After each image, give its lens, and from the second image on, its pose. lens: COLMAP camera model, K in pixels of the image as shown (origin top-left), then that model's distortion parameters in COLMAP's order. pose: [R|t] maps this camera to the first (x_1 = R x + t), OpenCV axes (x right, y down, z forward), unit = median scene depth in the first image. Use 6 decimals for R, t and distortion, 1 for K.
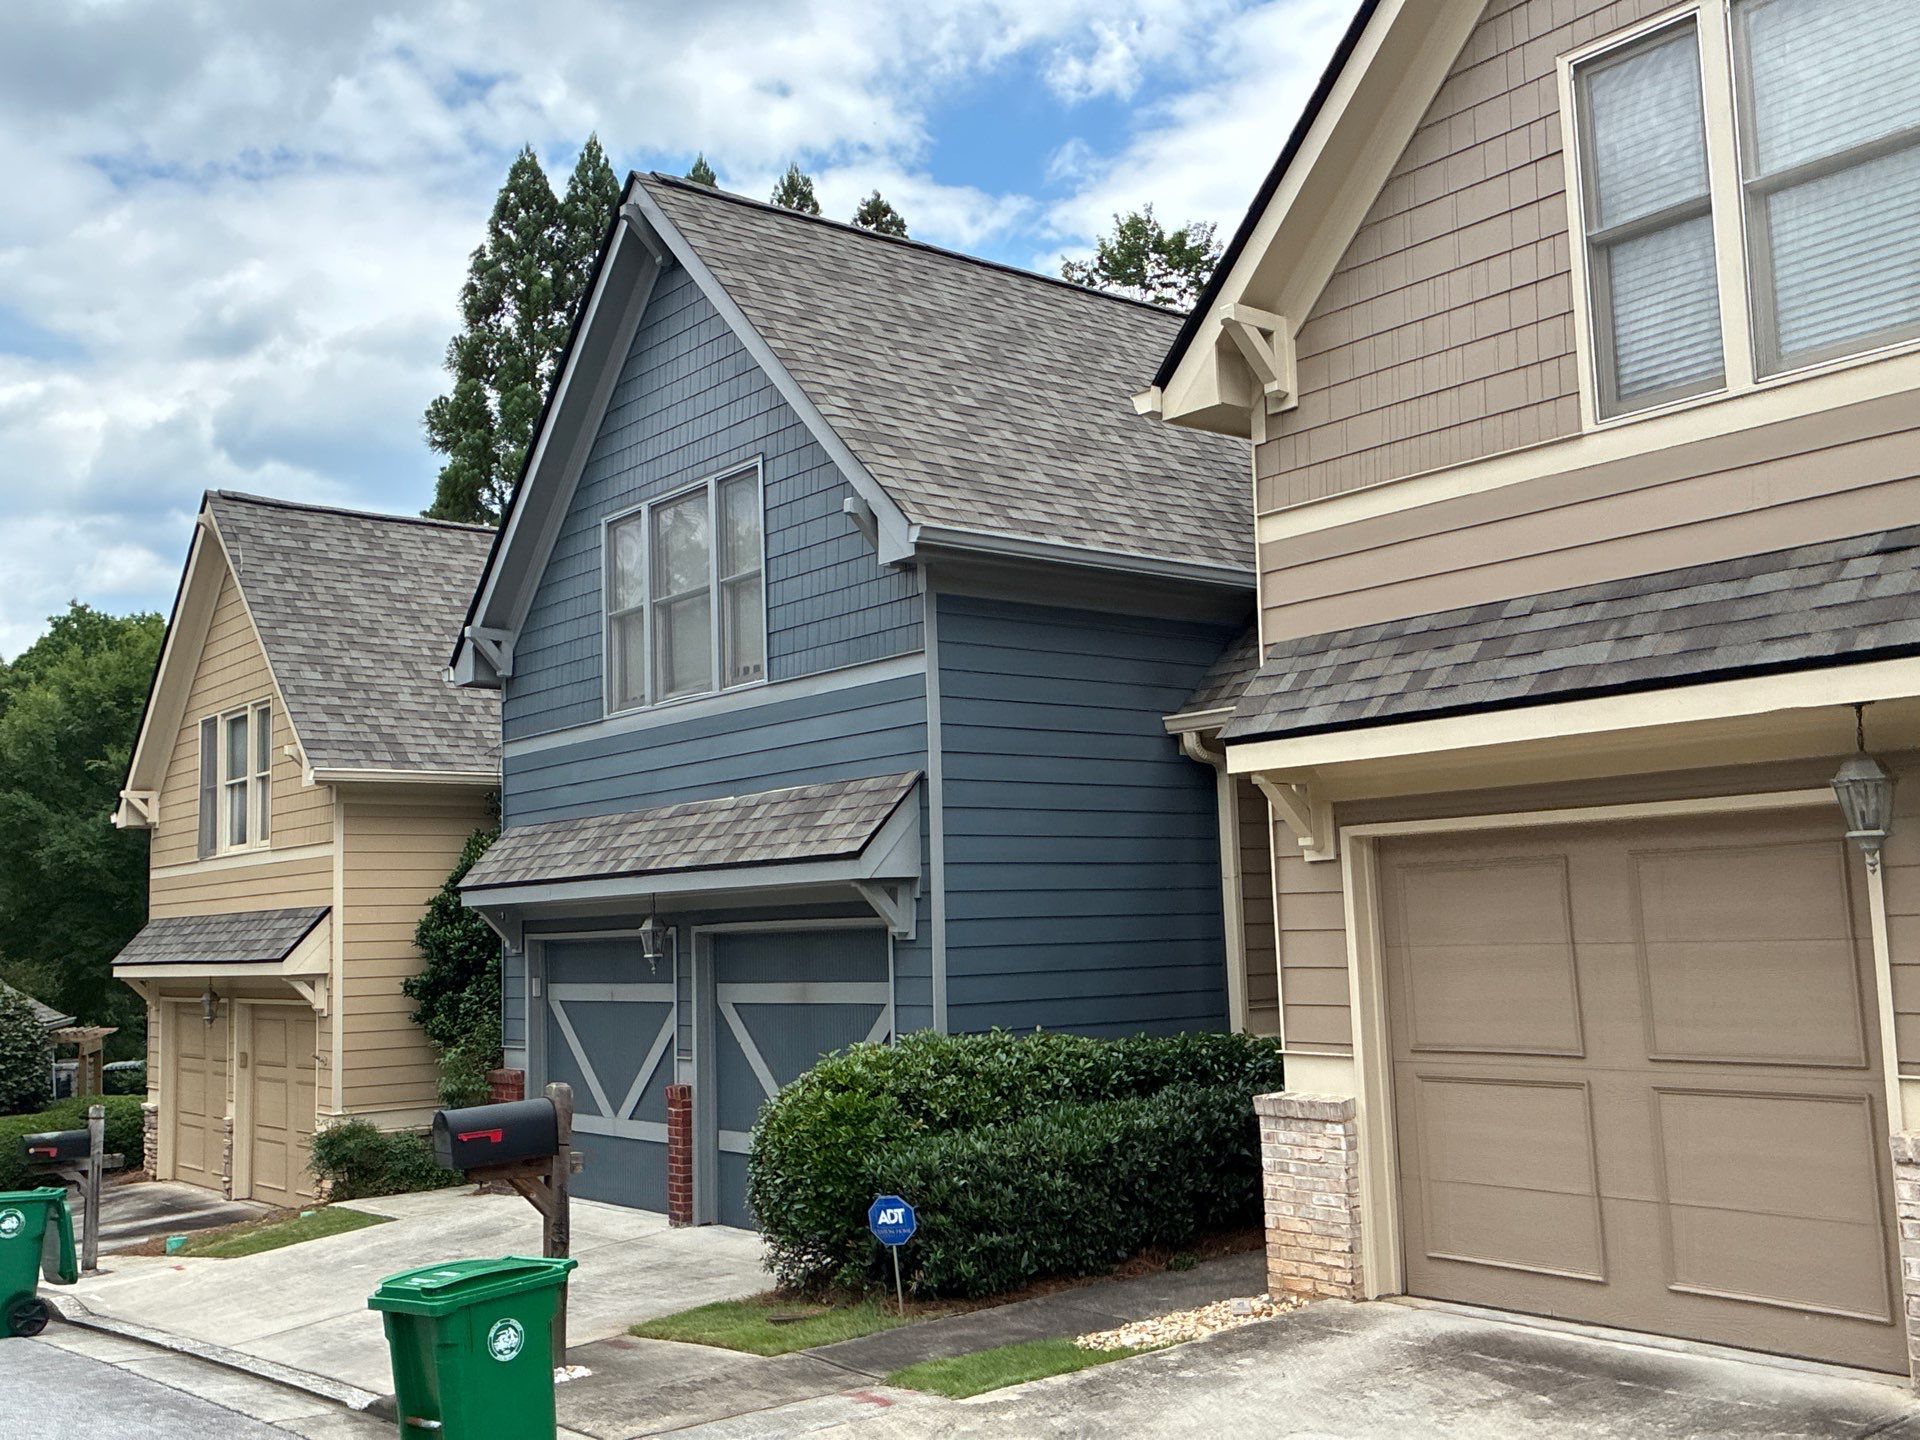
lens RADIAL K [[1877.8, 0, 959.4], [0, 1877.8, 724.0], [0, 0, 1]] dist [0.037230, 0.000000]
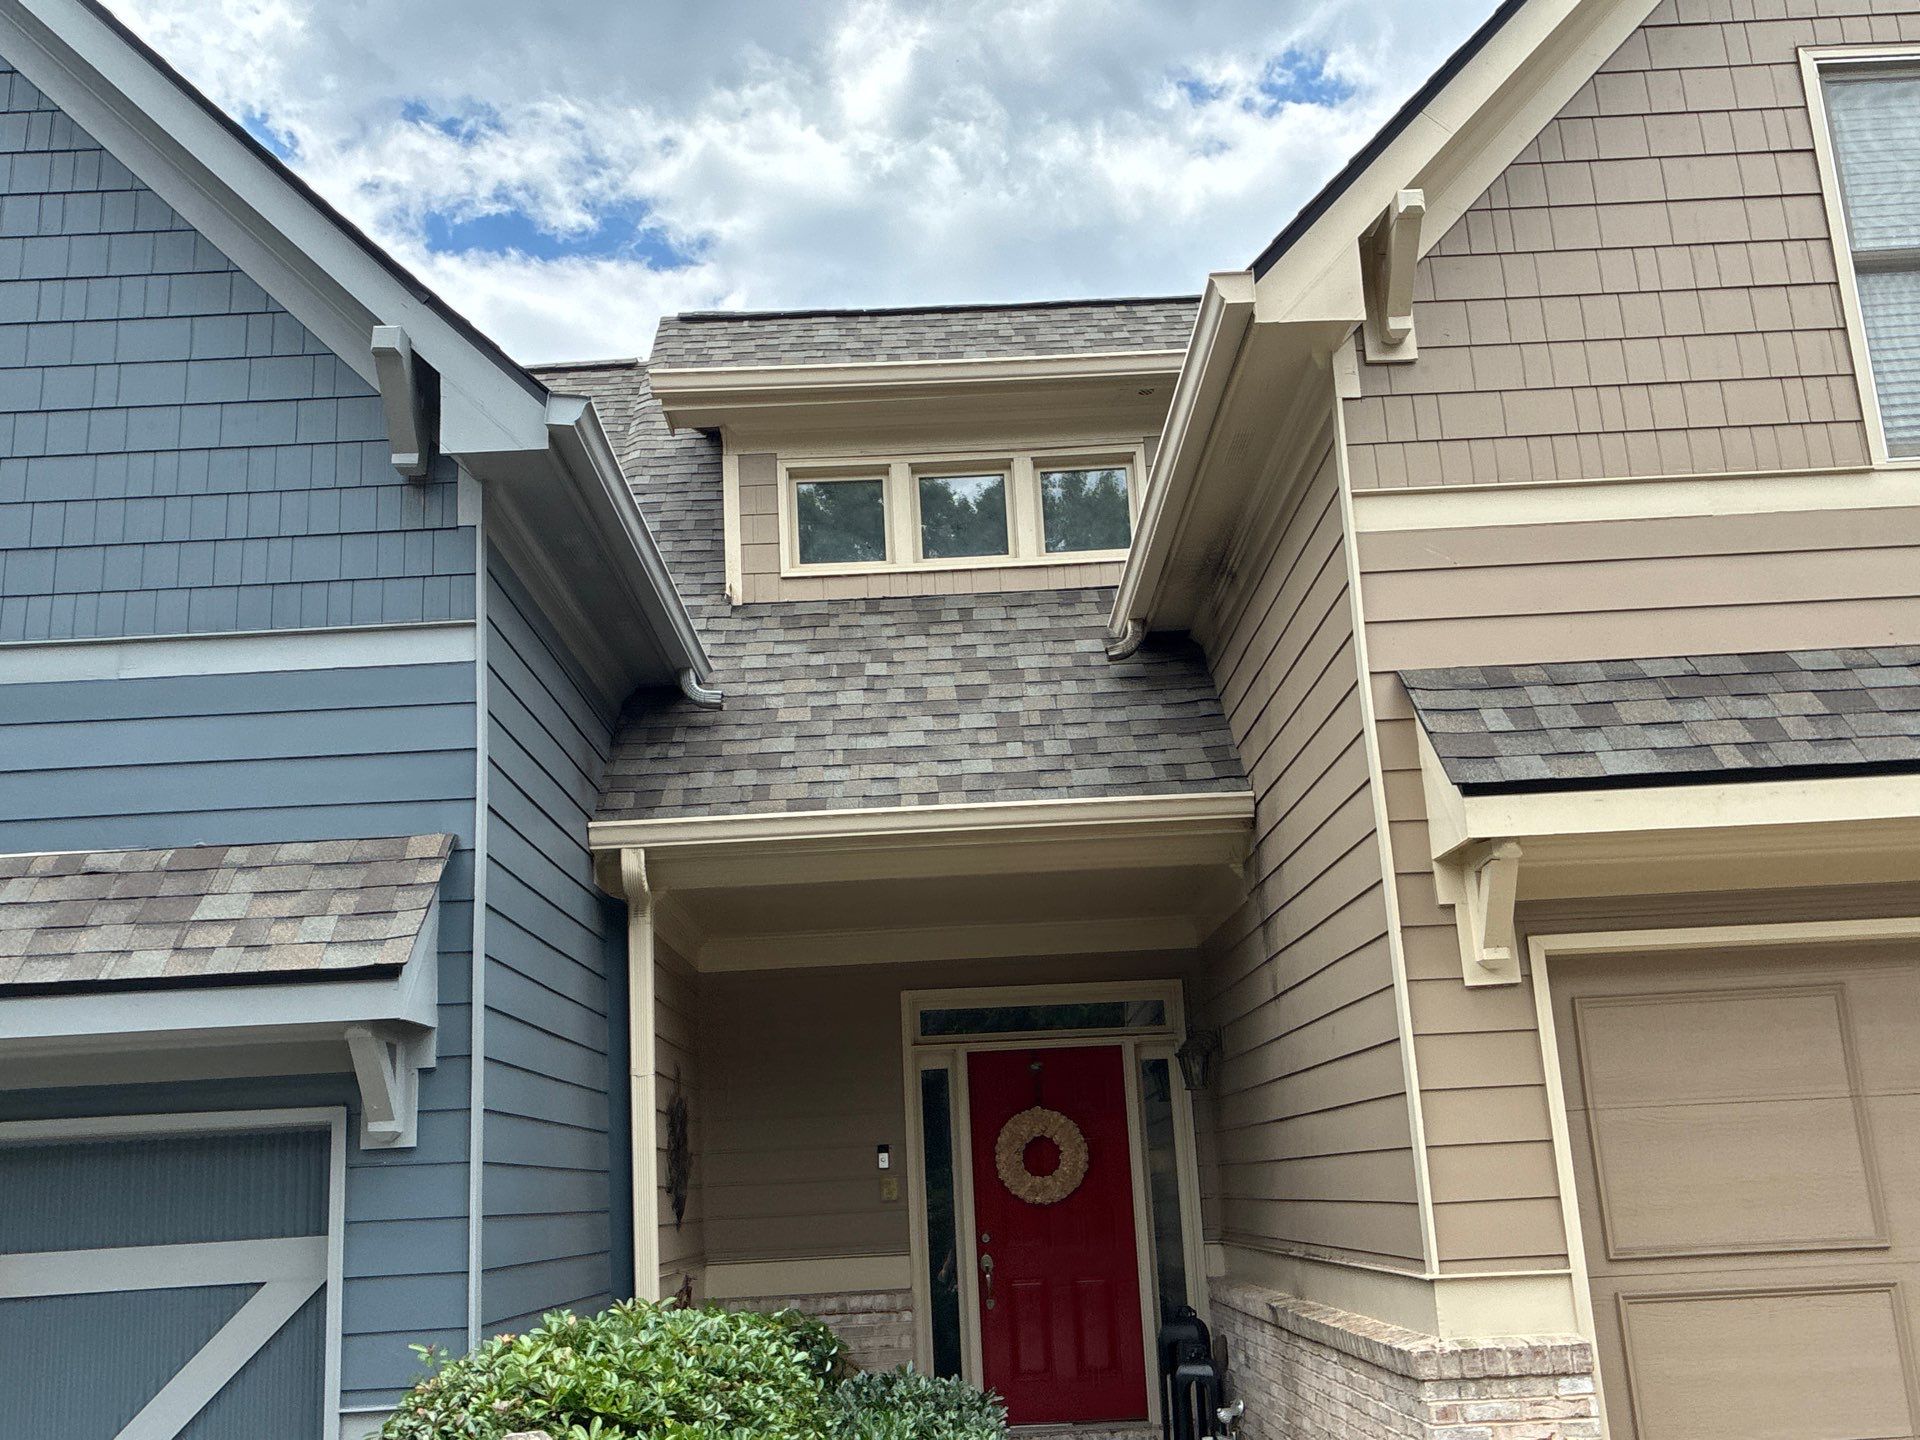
lens RADIAL K [[1877.8, 0, 923.6], [0, 1877.8, 718.2], [0, 0, 1]] dist [0.037230, 0.000000]
pose [[0.627423, 0.188162, 0.755603, -0.494215], [-0.054744, 0.978623, -0.198242, 0.129479], [-0.776752, 0.083017, 0.624311, 0.741773]]
